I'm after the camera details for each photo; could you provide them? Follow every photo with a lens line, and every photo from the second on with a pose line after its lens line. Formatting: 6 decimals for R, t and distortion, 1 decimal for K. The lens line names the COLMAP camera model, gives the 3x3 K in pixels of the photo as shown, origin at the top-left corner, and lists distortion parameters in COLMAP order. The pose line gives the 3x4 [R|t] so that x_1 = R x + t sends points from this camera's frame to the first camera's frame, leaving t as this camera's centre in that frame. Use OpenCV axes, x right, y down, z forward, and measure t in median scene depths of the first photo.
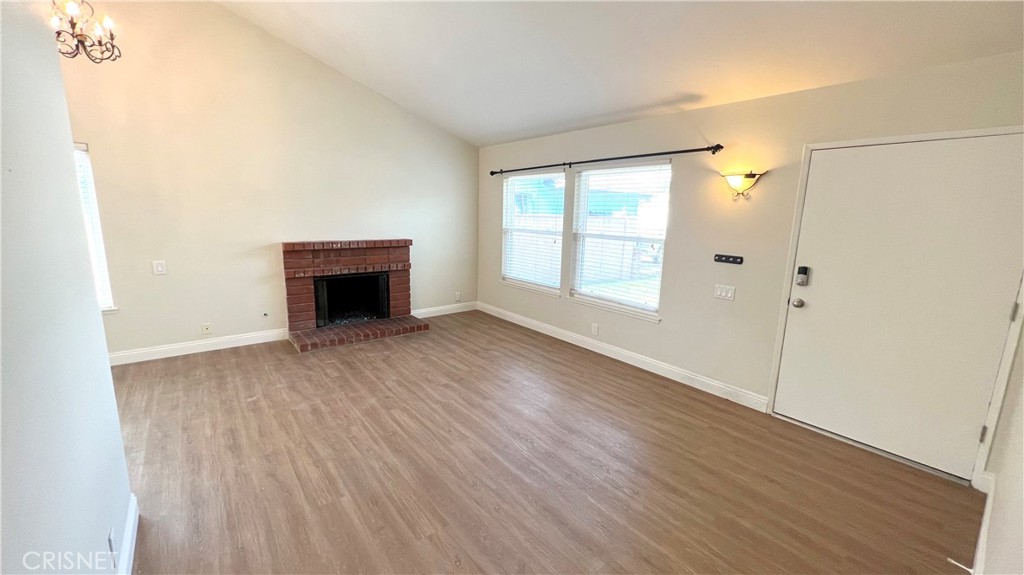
lens RADIAL K [[408.9, 0, 506.0], [0, 408.9, 291.6], [0, 0, 1]] dist [-0.002776, 0.000222]
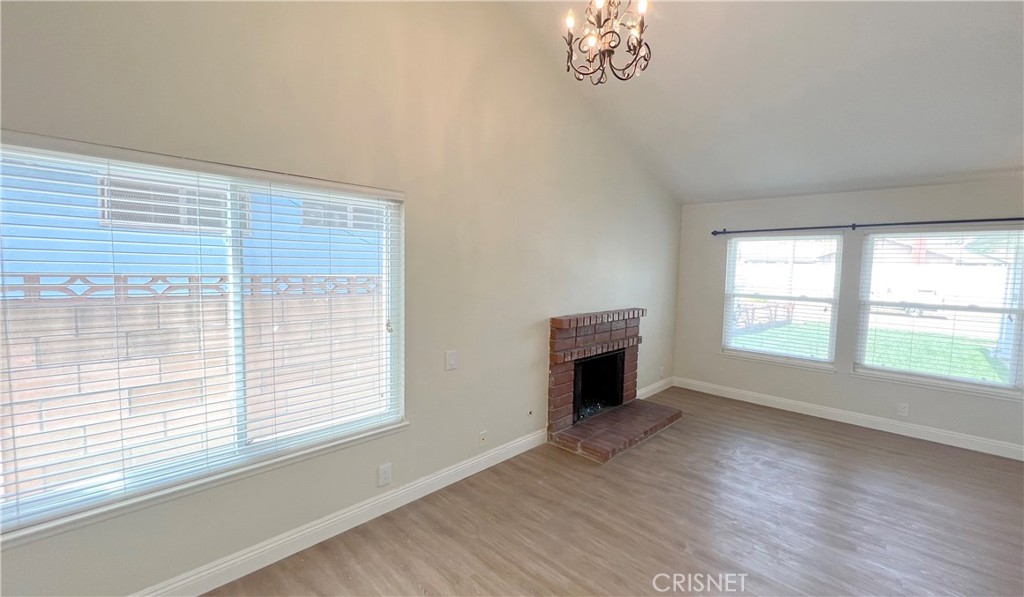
lens RADIAL K [[429.6, 0, 518.3], [0, 429.6, 292.6], [0, 0, 1]] dist [-0.003529, 0.000257]
pose [[0.989816, -0.012949, 0.141759, -0.704982], [0.030578, 0.991948, -0.122895, -0.067410], [-0.139026, 0.125978, 0.982243, 0.175522]]
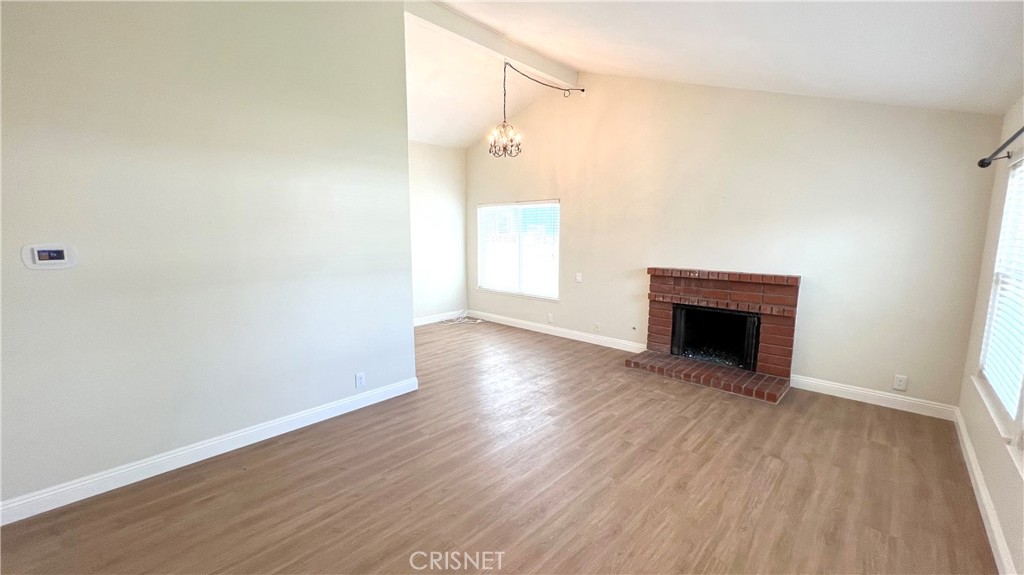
lens RADIAL K [[408.9, 0, 514.5], [0, 408.9, 287.8], [0, 0, 1]] dist [-0.002776, 0.000222]
pose [[0.160715, 0.112734, -0.980542, 0.457419], [-0.191892, 0.978068, 0.080998, -0.080793], [0.968168, 0.175140, 0.178823, 0.438114]]
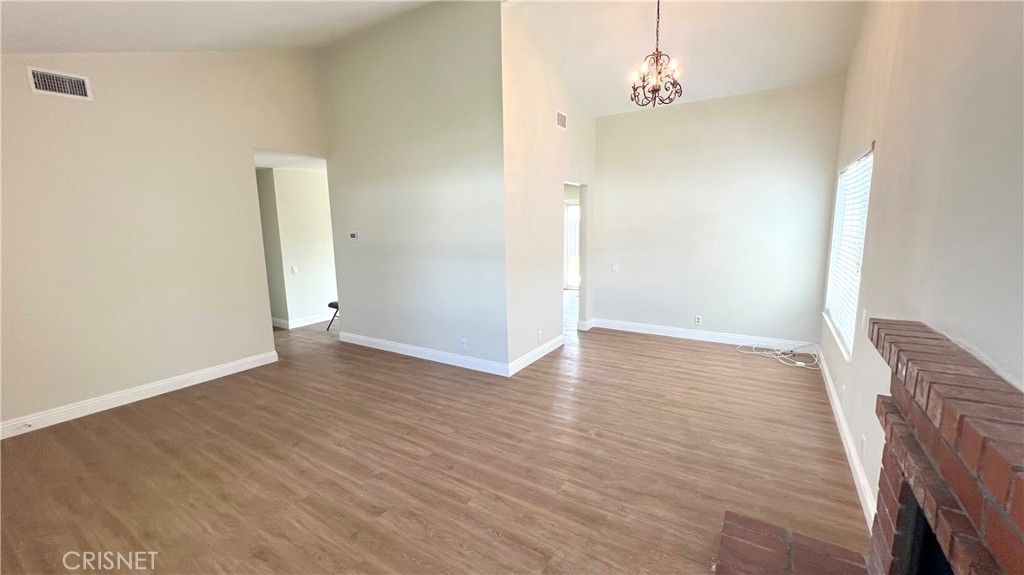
lens RADIAL K [[408.9, 0, 508.2], [0, 408.9, 282.5], [0, 0, 1]] dist [-0.002776, 0.000222]
pose [[-0.943478, 0.040075, -0.329003, -0.108704], [-0.068204, 0.947942, 0.311052, -0.228324], [0.324341, 0.315910, -0.891630, 1.145746]]
